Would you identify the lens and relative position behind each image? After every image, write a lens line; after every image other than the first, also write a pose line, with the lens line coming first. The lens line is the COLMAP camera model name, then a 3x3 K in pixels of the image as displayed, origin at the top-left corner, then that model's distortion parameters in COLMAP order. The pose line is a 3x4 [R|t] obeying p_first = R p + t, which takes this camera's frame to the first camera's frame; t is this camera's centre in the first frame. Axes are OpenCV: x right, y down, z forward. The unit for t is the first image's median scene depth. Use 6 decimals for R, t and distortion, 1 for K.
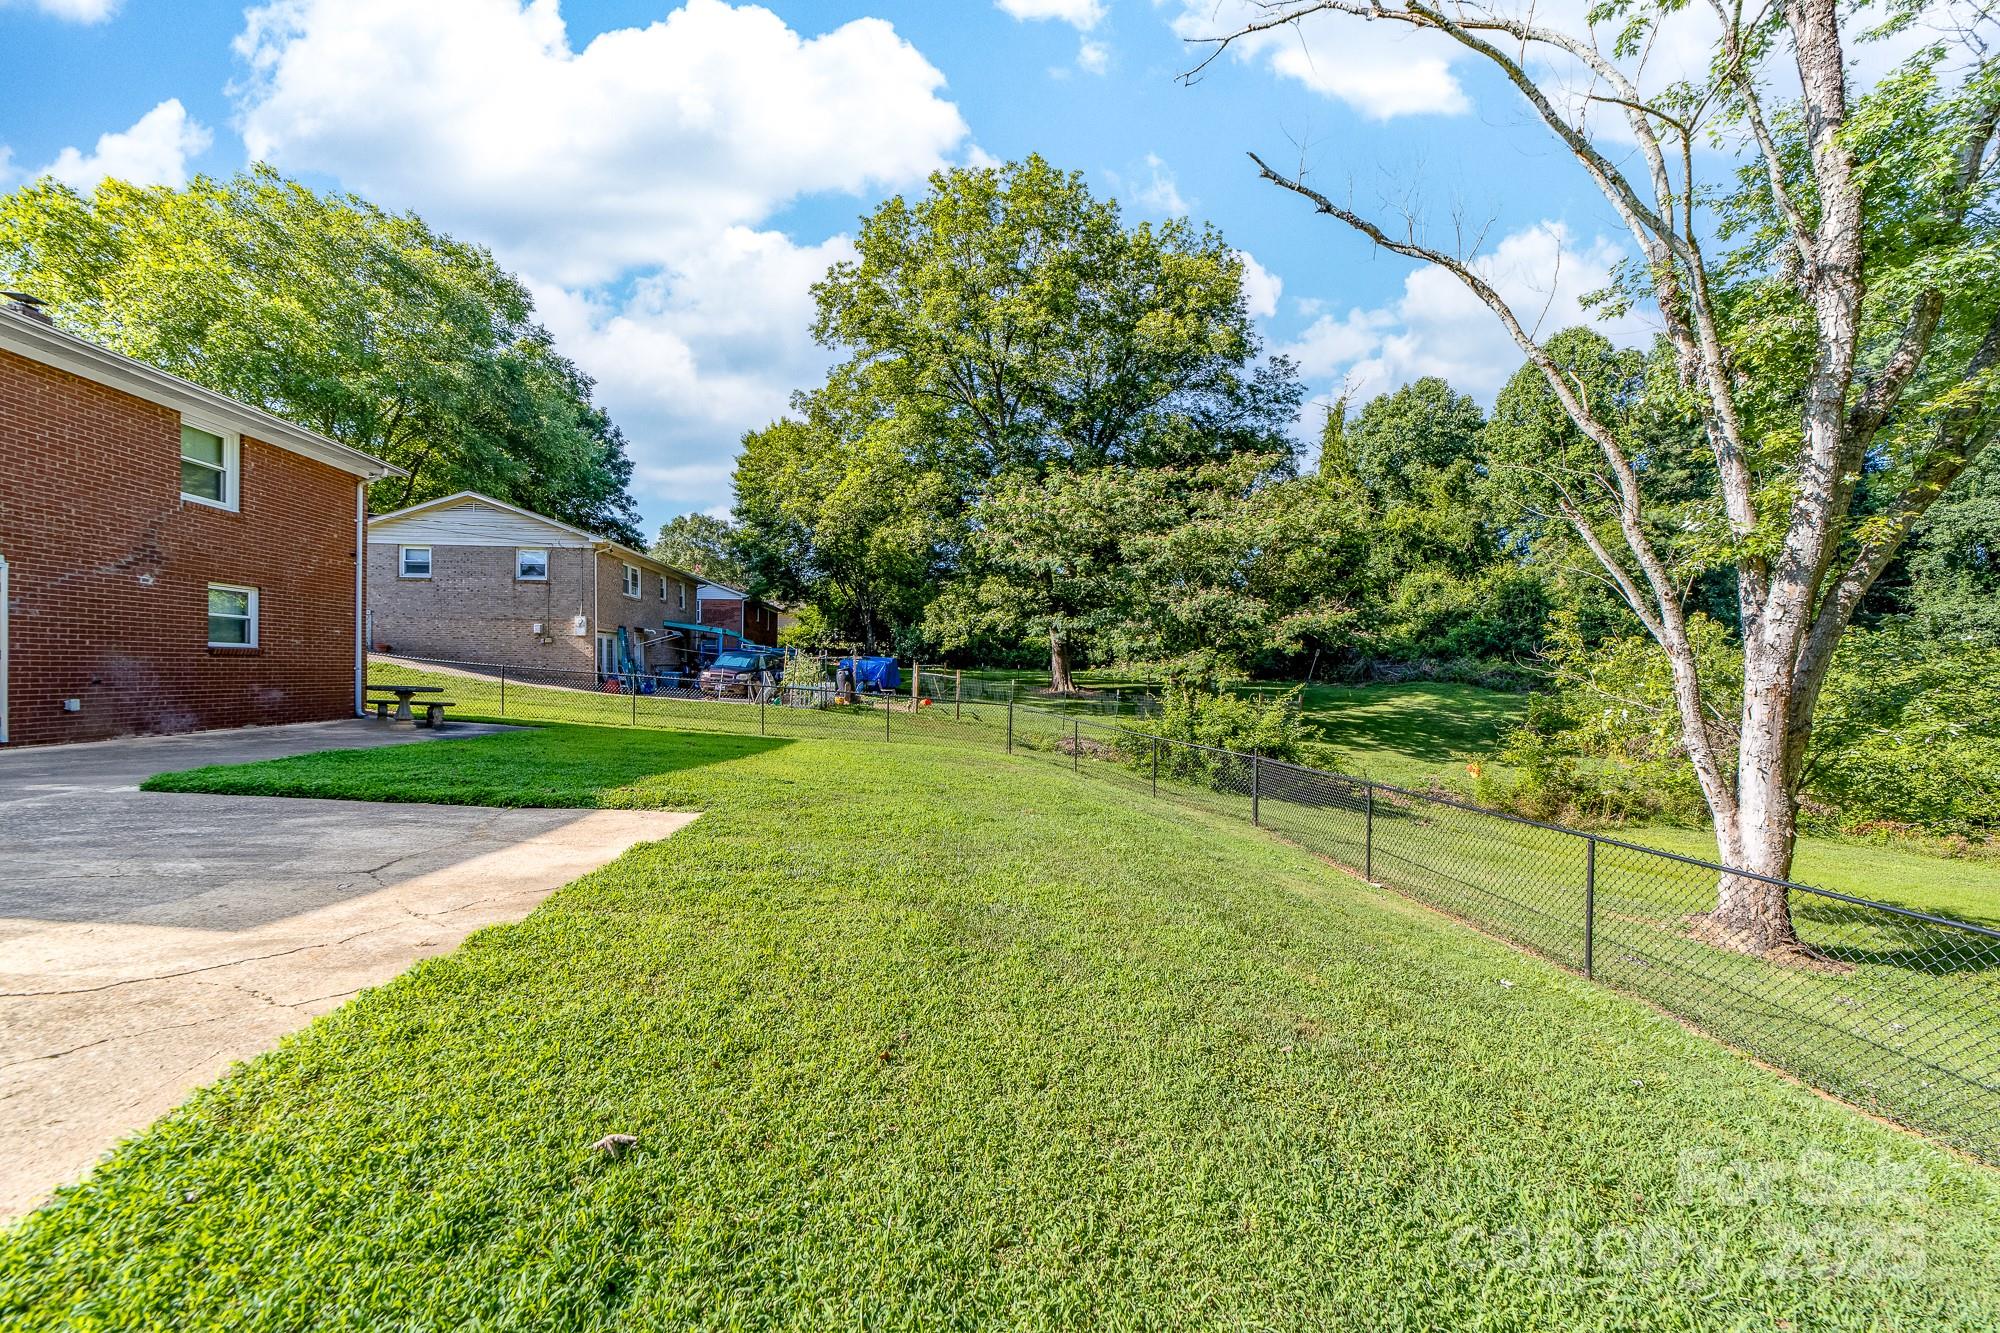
lens RADIAL K [[763.7, 0, 990.3], [0, 763.7, 671.5], [0, 0, 1]] dist [-0.015140, 0.008274]
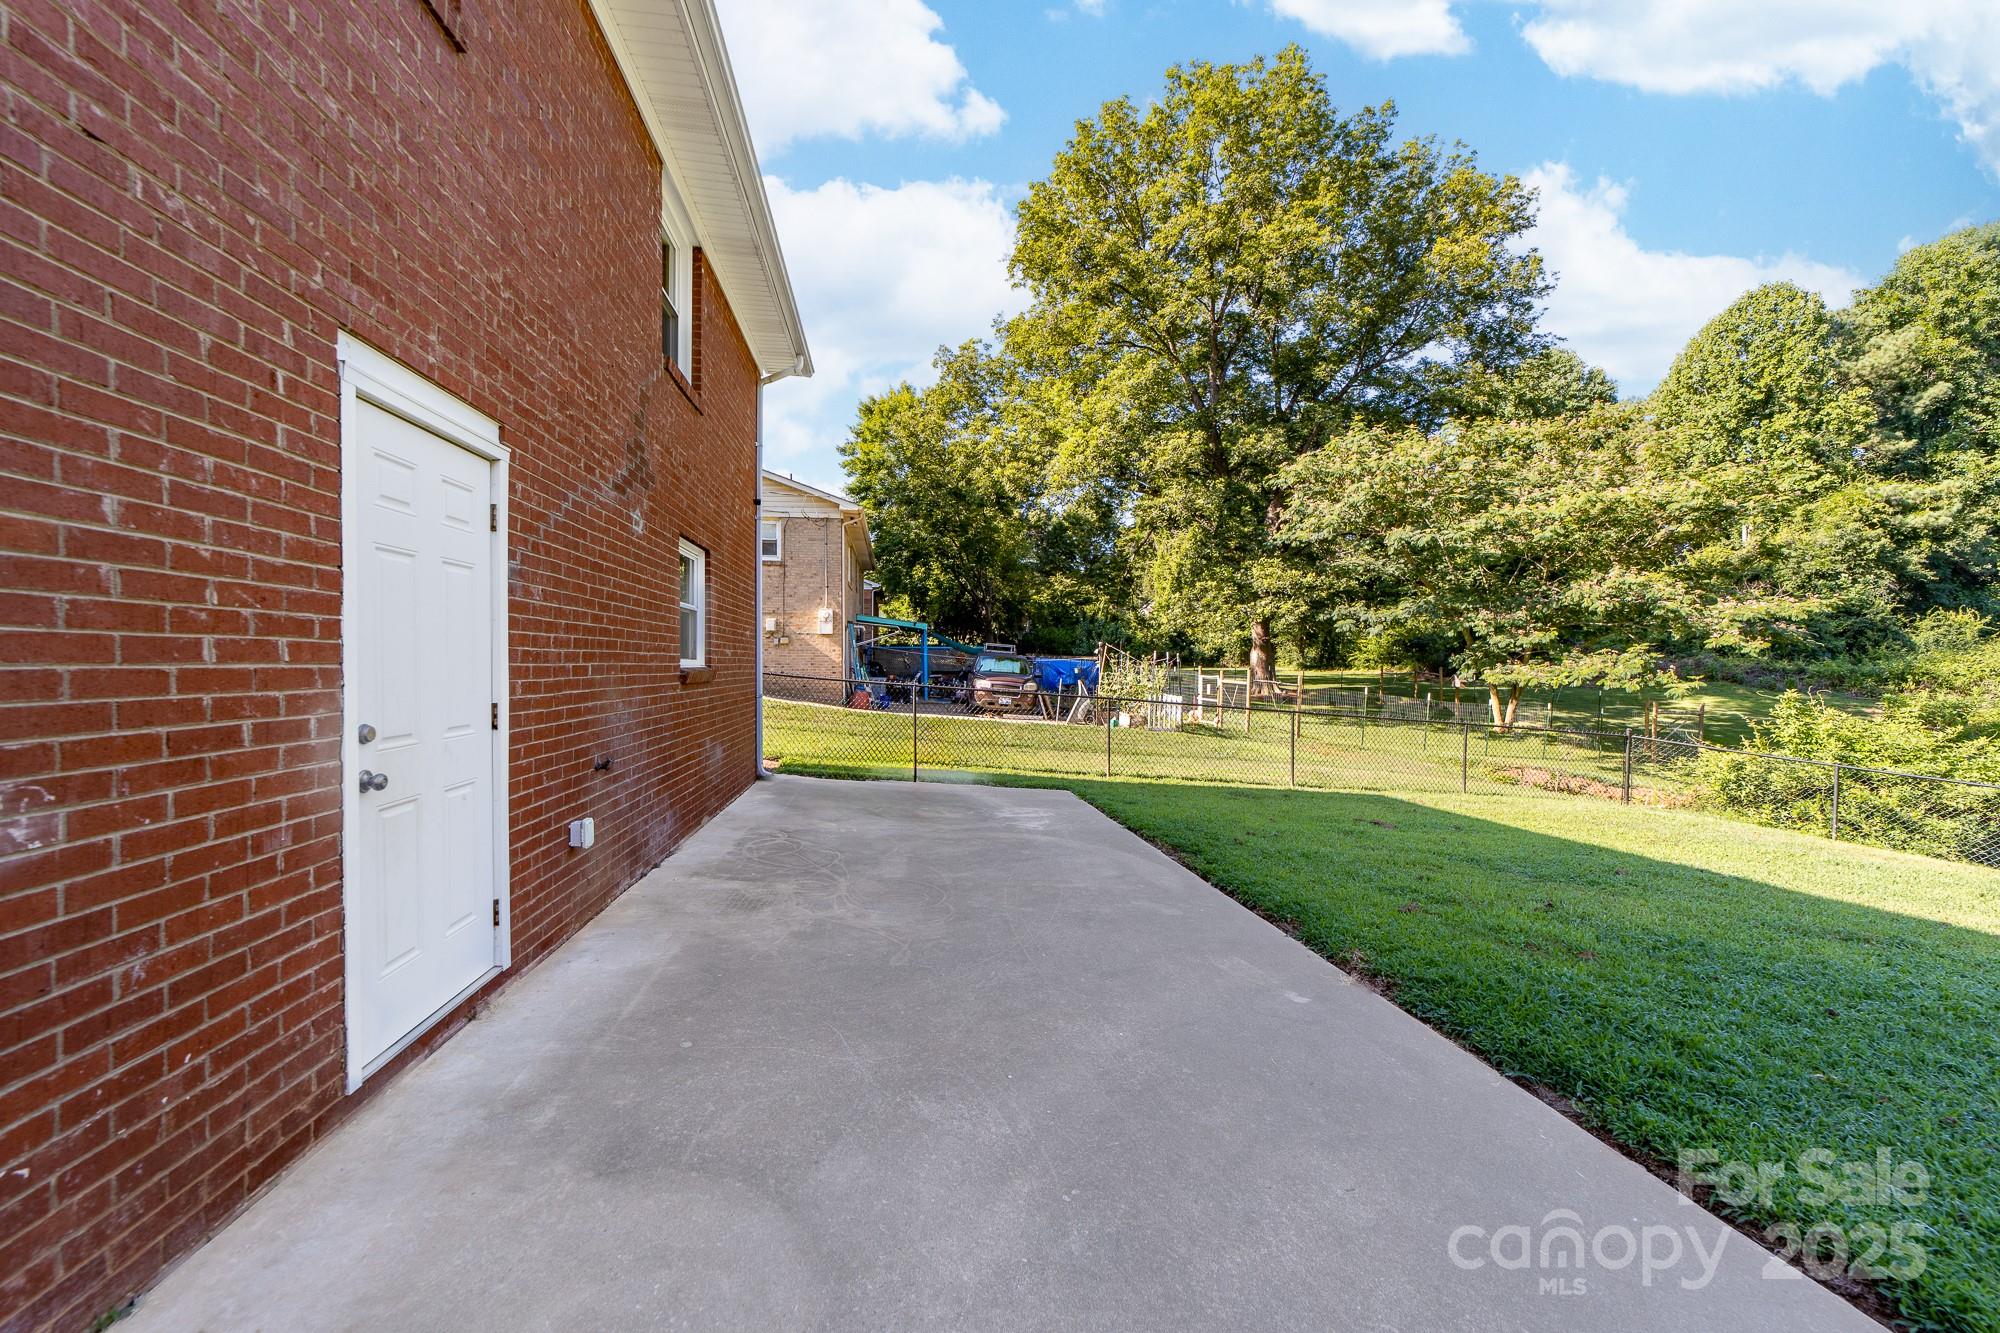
lens RADIAL K [[763.7, 0, 990.3], [0, 763.7, 671.5], [0, 0, 1]] dist [-0.015140, 0.008274]
pose [[0.999854, -0.006421, 0.015832, -0.755472], [0.006276, 0.999938, 0.009206, -0.031131], [-0.015891, -0.009105, 0.999832, 0.466068]]
